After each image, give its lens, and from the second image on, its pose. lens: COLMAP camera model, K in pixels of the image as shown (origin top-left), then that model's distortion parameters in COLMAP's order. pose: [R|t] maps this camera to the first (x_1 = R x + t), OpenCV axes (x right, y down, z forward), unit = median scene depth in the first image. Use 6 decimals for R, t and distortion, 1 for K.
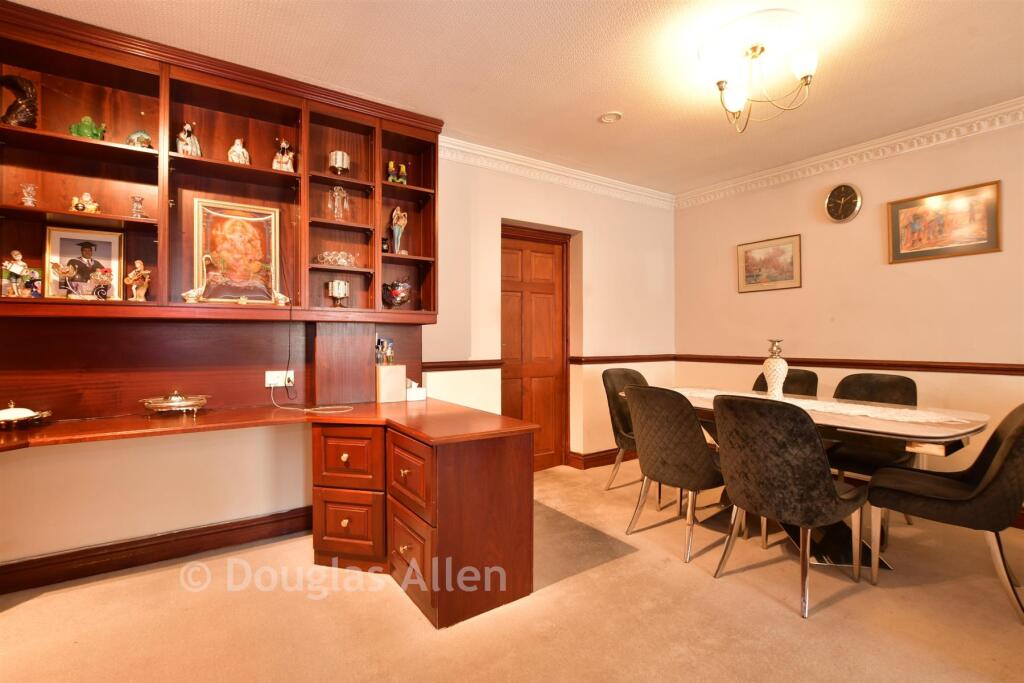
lens RADIAL K [[466.5, 0, 517.2], [0, 466.5, 341.4], [0, 0, 1]] dist [-0.028009, 0.003408]
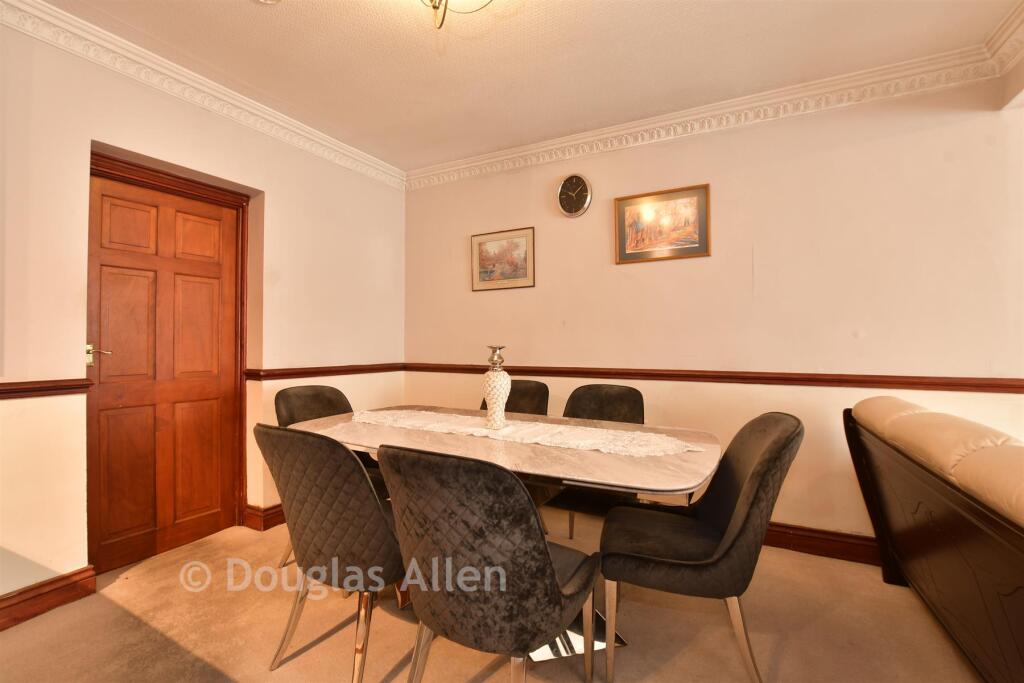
lens RADIAL K [[466.5, 0, 509.7], [0, 466.5, 341.3], [0, 0, 1]] dist [-0.028009, 0.003408]
pose [[0.890191, 0.004890, 0.455562, 0.177411], [-0.000081, 0.999944, -0.010574, -0.002267], [-0.455588, 0.009376, 0.890141, 0.241429]]
